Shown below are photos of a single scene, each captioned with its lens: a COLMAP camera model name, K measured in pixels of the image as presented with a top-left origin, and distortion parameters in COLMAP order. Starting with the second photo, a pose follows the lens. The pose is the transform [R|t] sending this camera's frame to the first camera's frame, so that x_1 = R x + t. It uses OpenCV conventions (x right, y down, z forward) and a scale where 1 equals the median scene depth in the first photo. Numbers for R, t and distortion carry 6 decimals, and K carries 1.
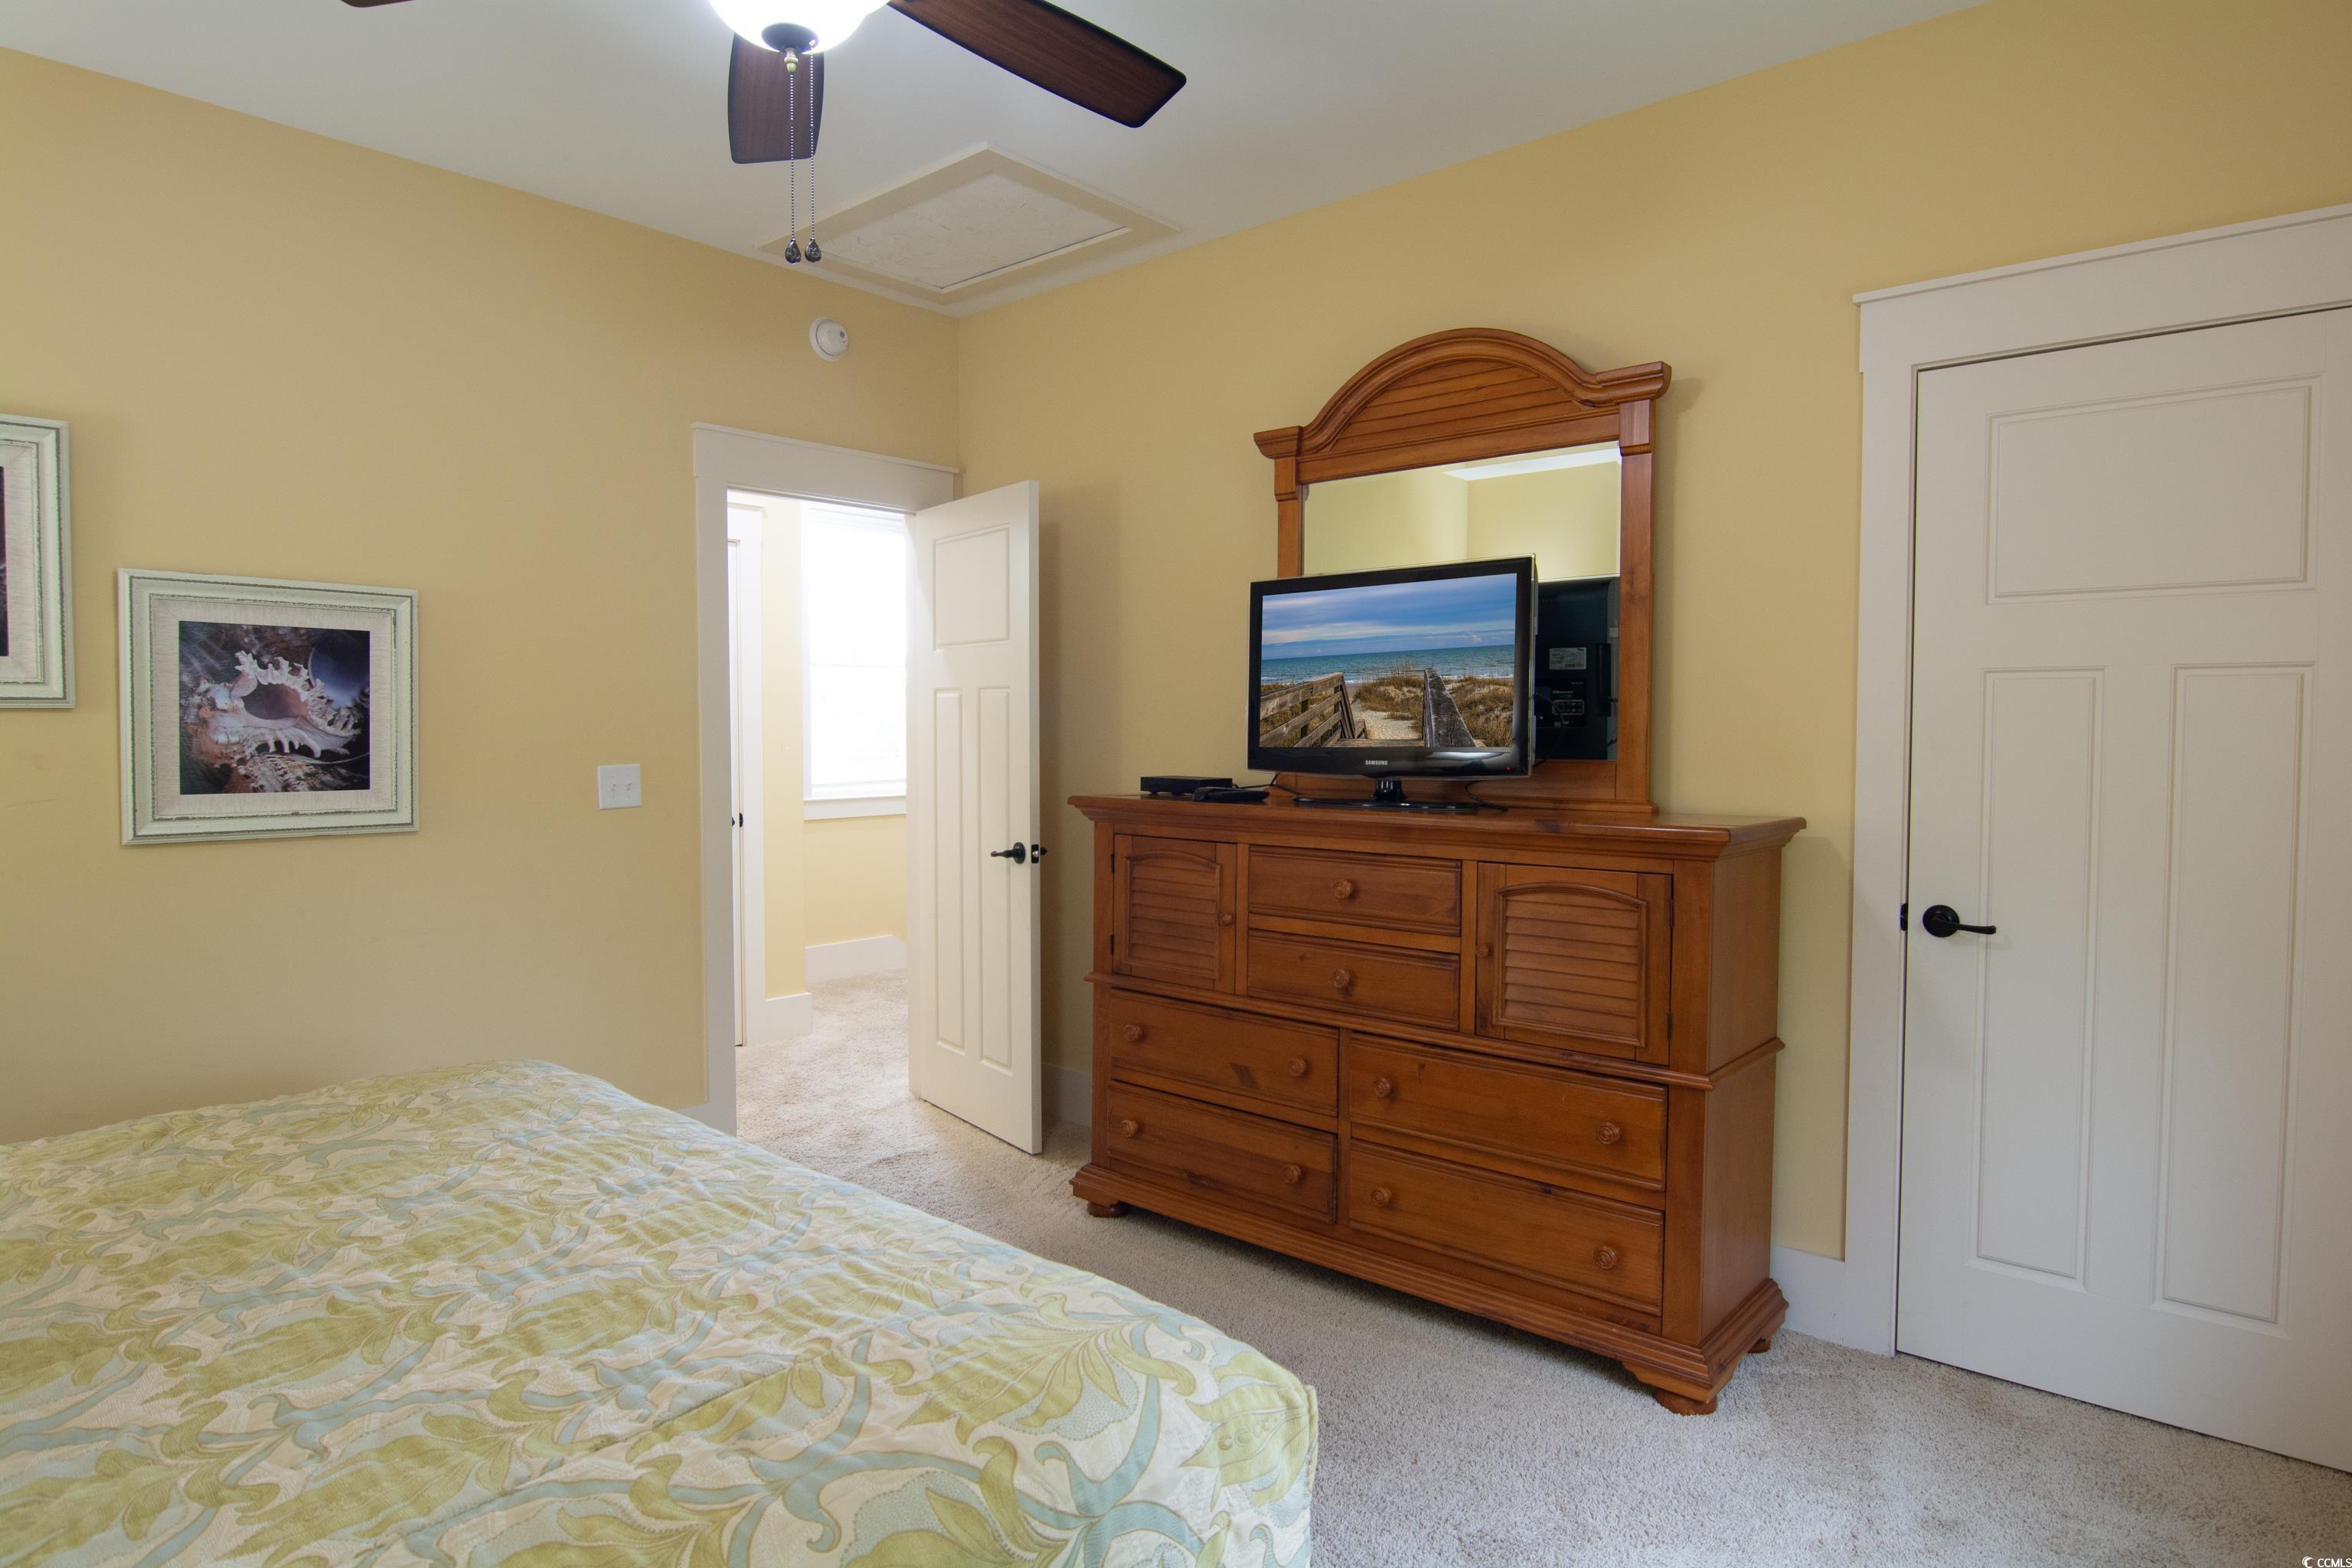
lens RADIAL K [[1262.0, 0, 1166.8], [0, 1262.0, 771.2], [0, 0, 1]] dist [-0.024186, -0.003404]
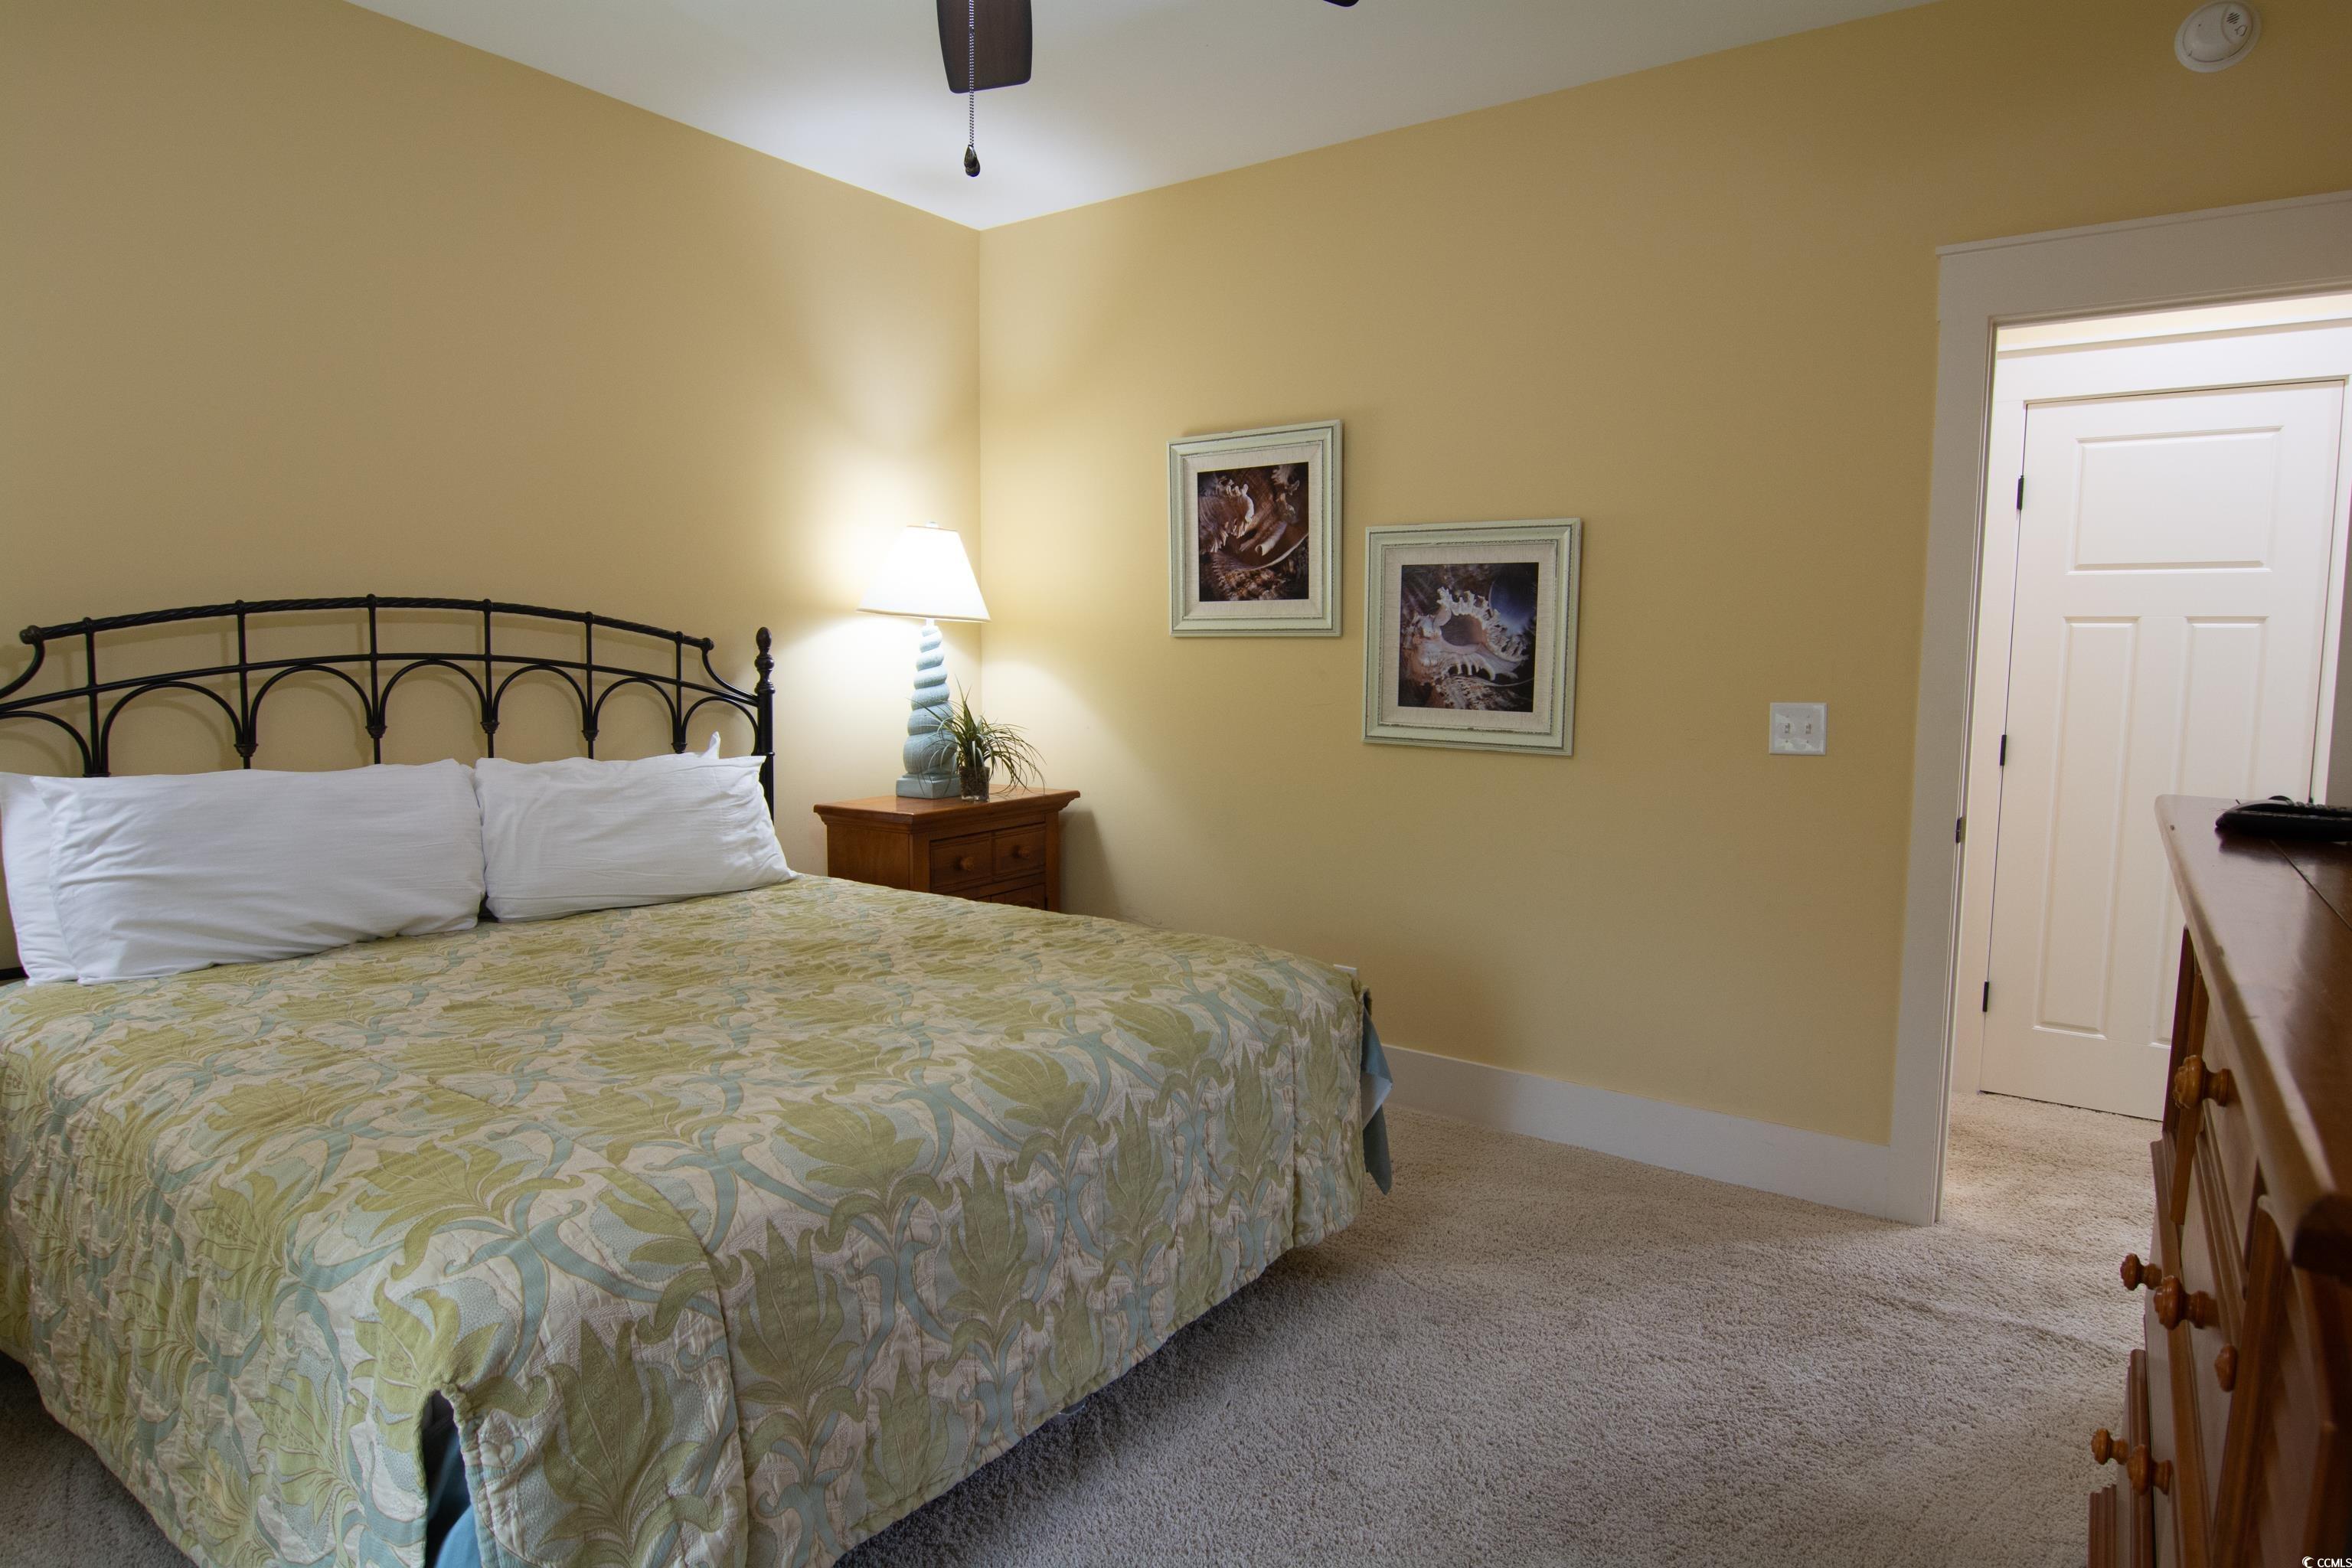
lens RADIAL K [[1262.0, 0, 1166.8], [0, 1262.0, 771.2], [0, 0, 1]] dist [-0.024186, -0.003404]
pose [[0.125909, 0.091660, -0.987798, 0.406190], [-0.051326, 0.994991, 0.085785, -0.012076], [0.990713, 0.039899, 0.129983, 0.578780]]
